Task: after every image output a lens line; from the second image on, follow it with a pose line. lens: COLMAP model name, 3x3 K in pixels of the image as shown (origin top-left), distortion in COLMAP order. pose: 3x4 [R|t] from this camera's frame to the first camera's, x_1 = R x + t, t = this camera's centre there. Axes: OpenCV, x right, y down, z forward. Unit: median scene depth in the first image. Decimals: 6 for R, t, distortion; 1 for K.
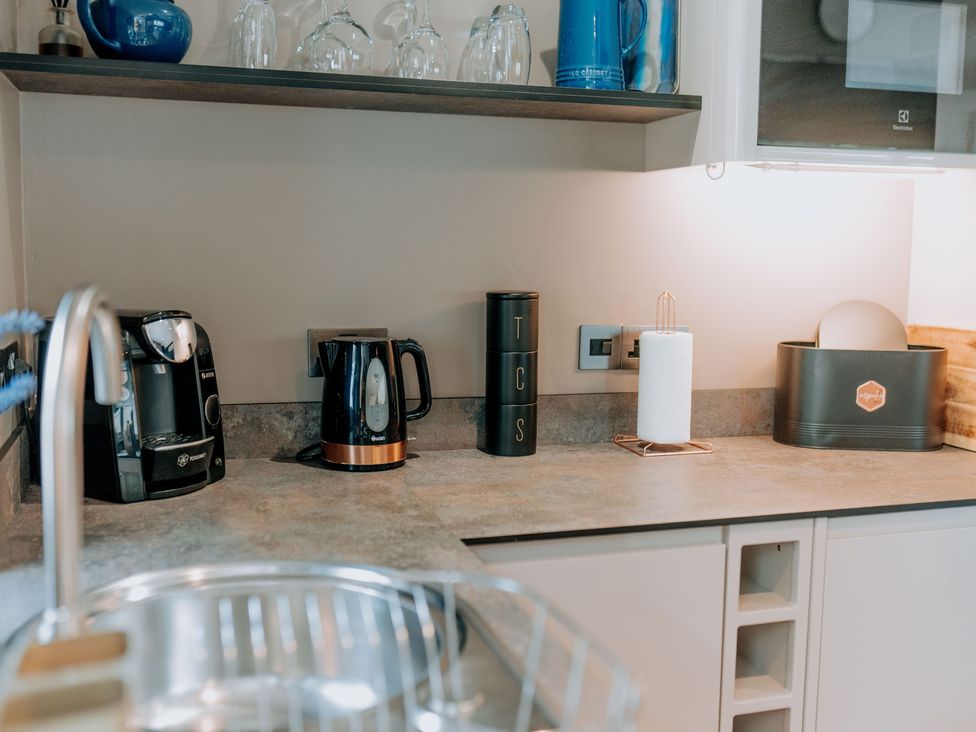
lens RADIAL K [[1052.8, 0, 491.2], [0, 1052.8, 369.8], [0, 0, 1]] dist [-0.007929, 0.000000]
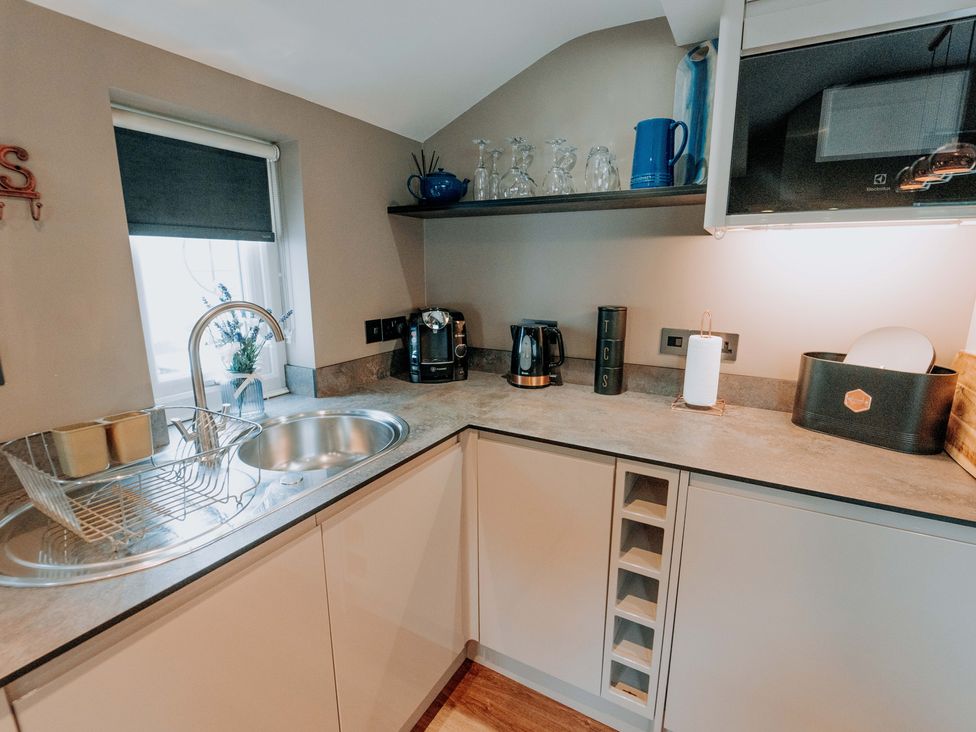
lens RADIAL K [[457.5, 0, 490.2], [0, 457.5, 368.1], [0, 0, 1]] dist [-0.030455, -0.000996]
pose [[0.685594, 0.144524, -0.713494, 0.480308], [-0.080956, 0.989153, 0.122570, -0.050065], [0.723469, -0.026271, 0.689857, 0.308814]]
